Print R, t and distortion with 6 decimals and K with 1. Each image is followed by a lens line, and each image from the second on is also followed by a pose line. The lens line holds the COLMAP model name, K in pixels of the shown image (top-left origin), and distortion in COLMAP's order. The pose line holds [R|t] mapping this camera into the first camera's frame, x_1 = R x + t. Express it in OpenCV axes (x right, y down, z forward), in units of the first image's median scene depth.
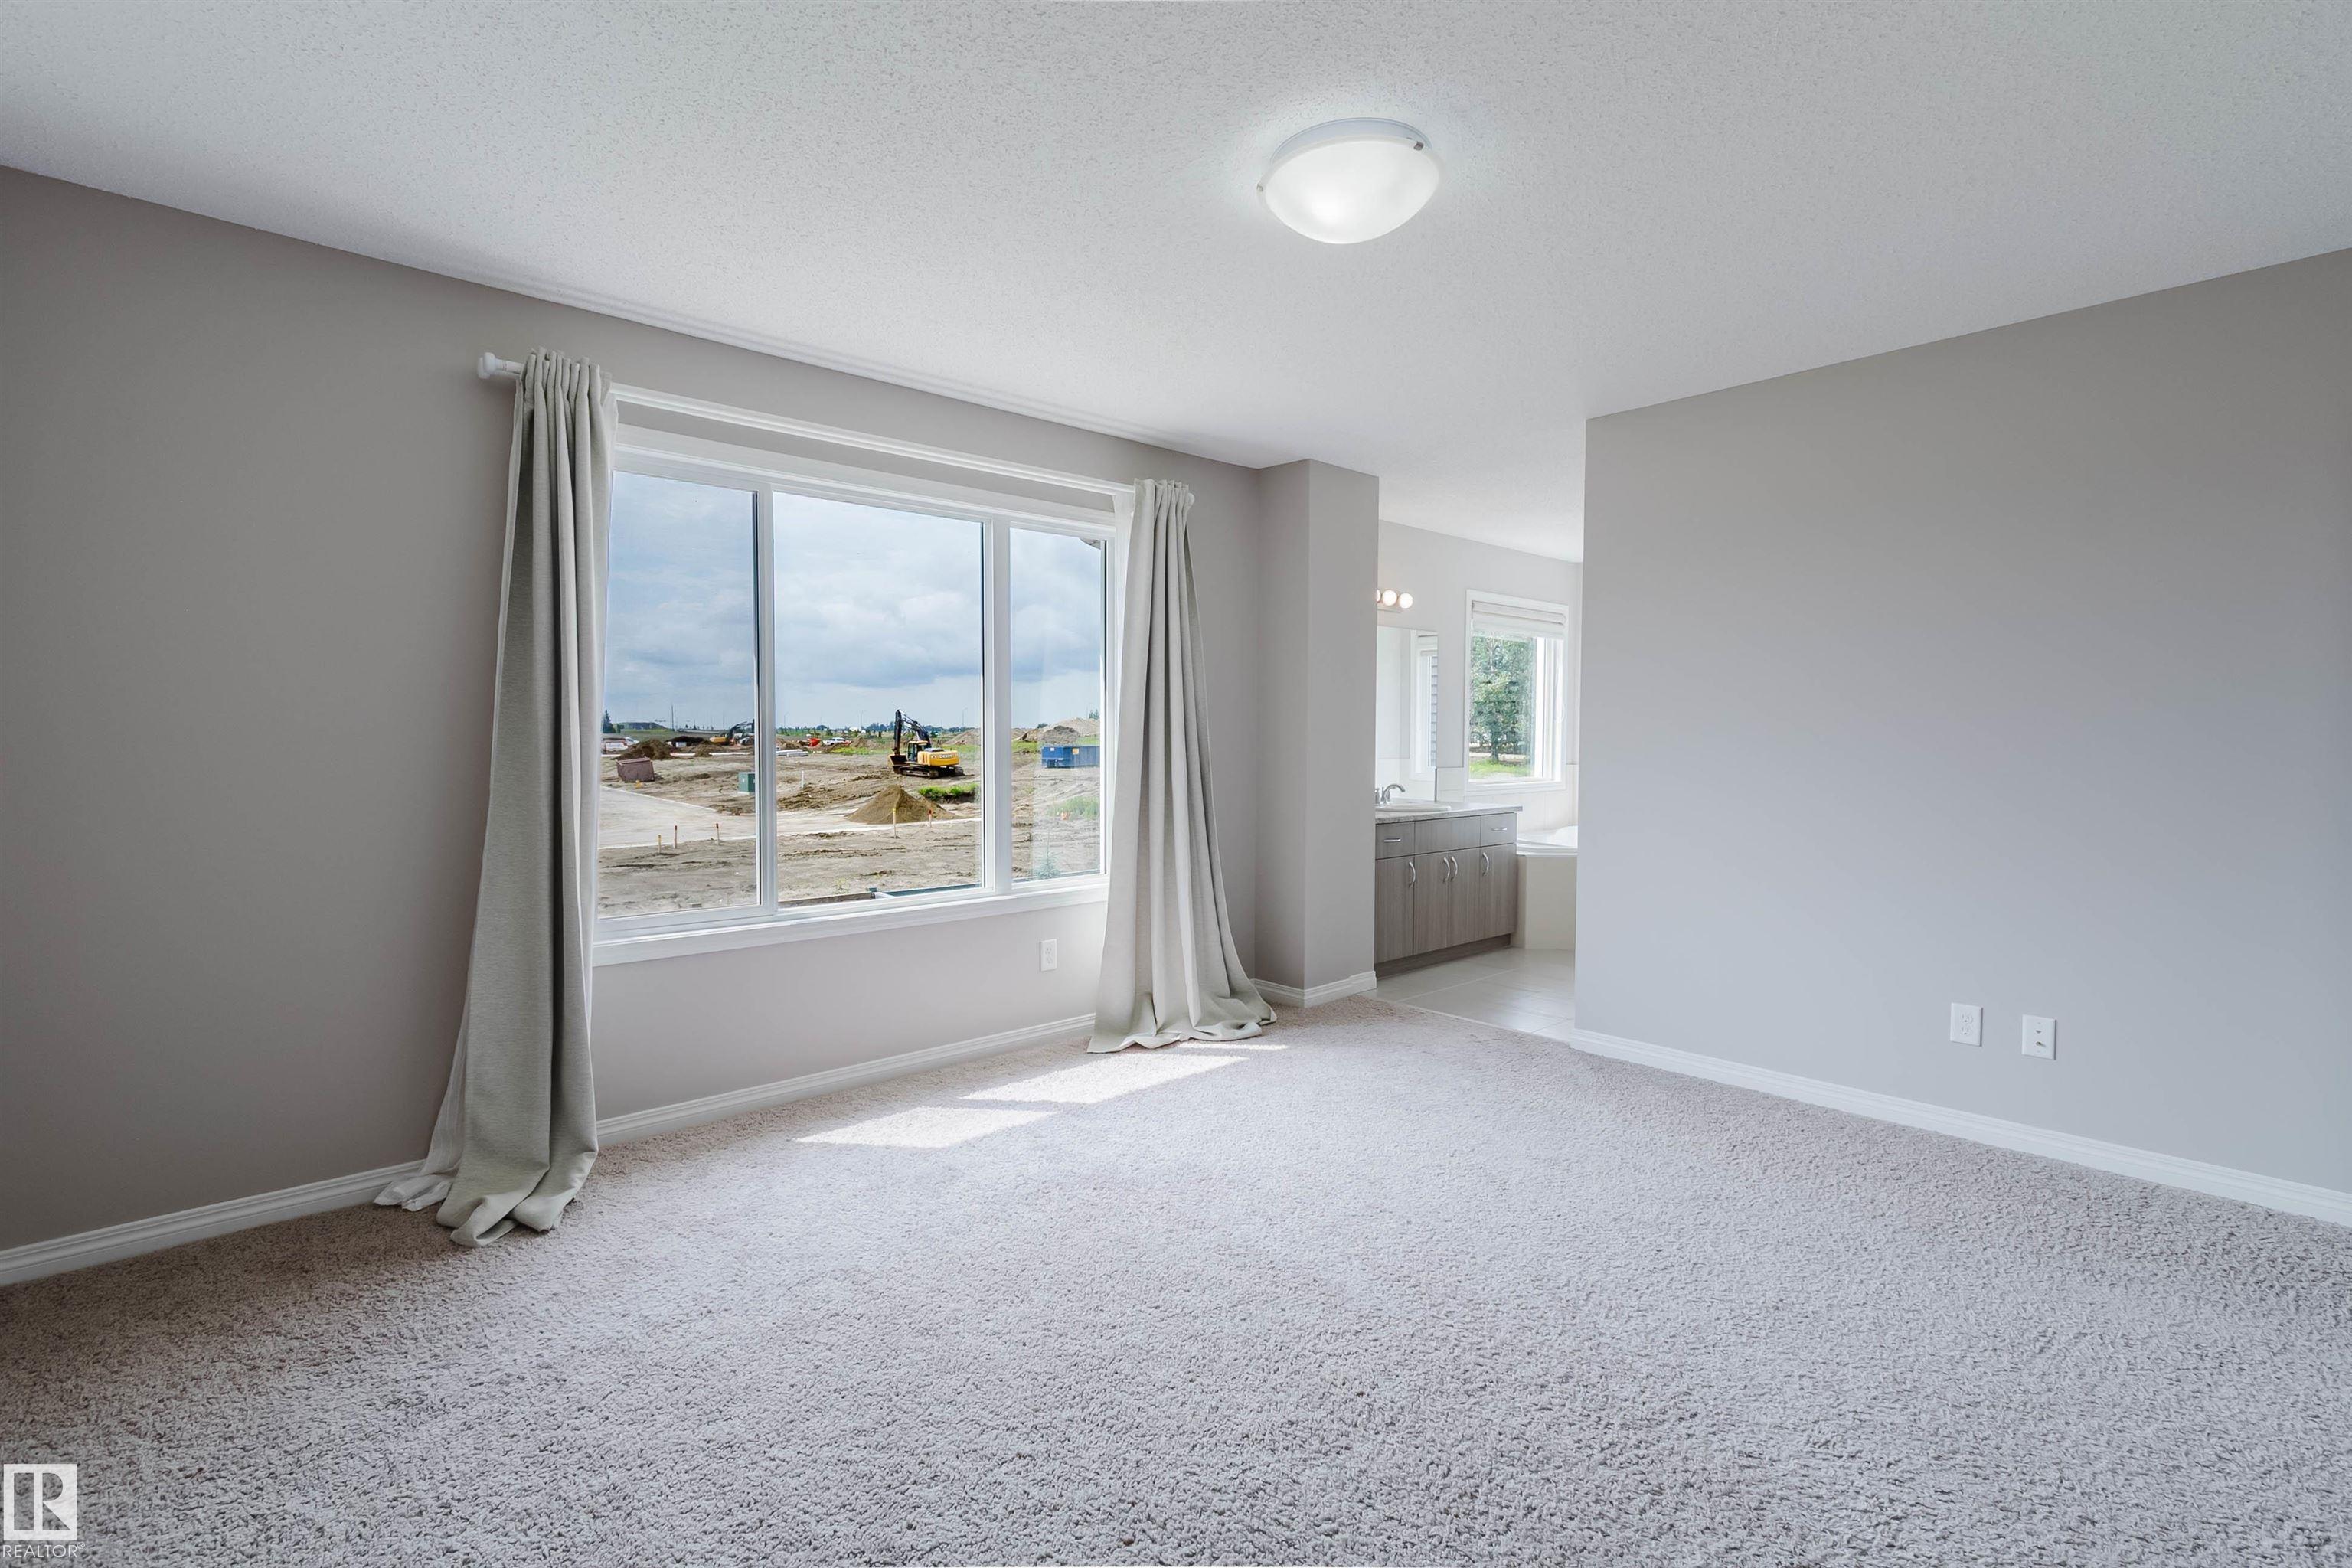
lens RADIAL K [[1069.4, 0, 1173.6], [0, 1069.4, 771.7], [0, 0, 1]] dist [0.003428, -0.000406]
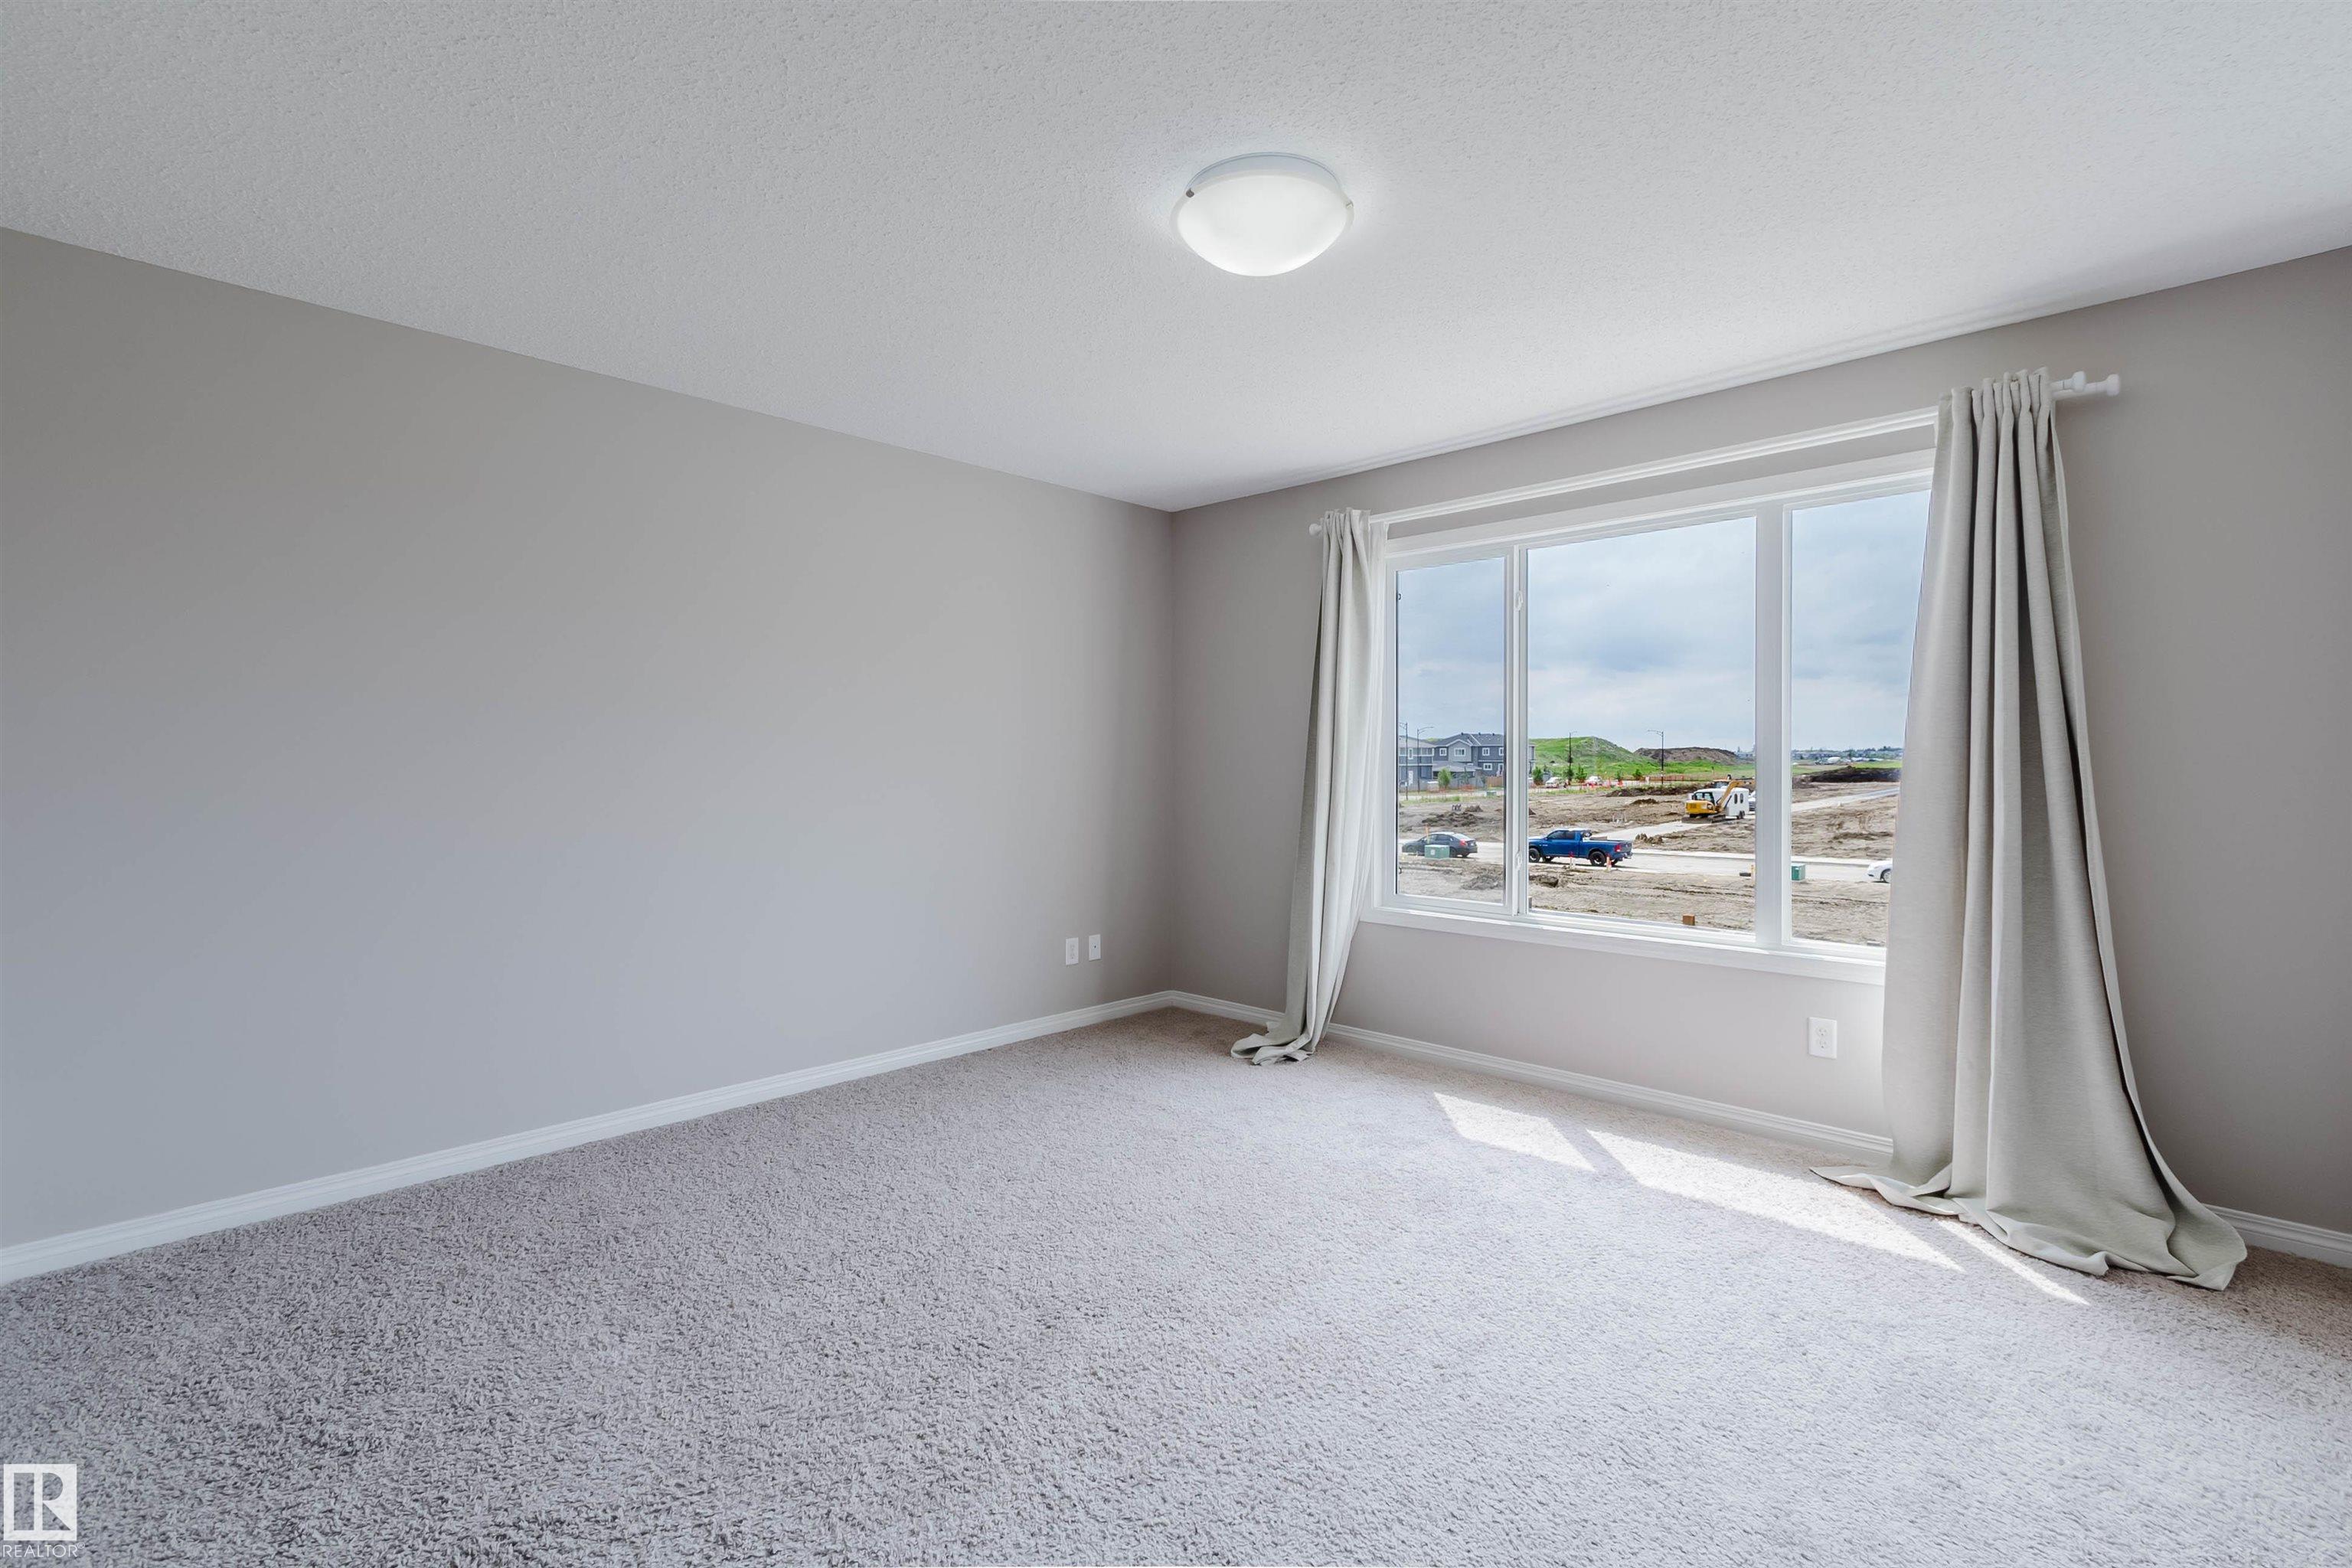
lens RADIAL K [[1069.4, 0, 1173.6], [0, 1069.4, 771.7], [0, 0, 1]] dist [0.003428, -0.000406]
pose [[0.067487, 0.006130, -0.997701, 0.655479], [-0.034300, 0.999404, 0.003820, -0.011848], [0.997130, 0.033964, 0.067657, 0.476458]]
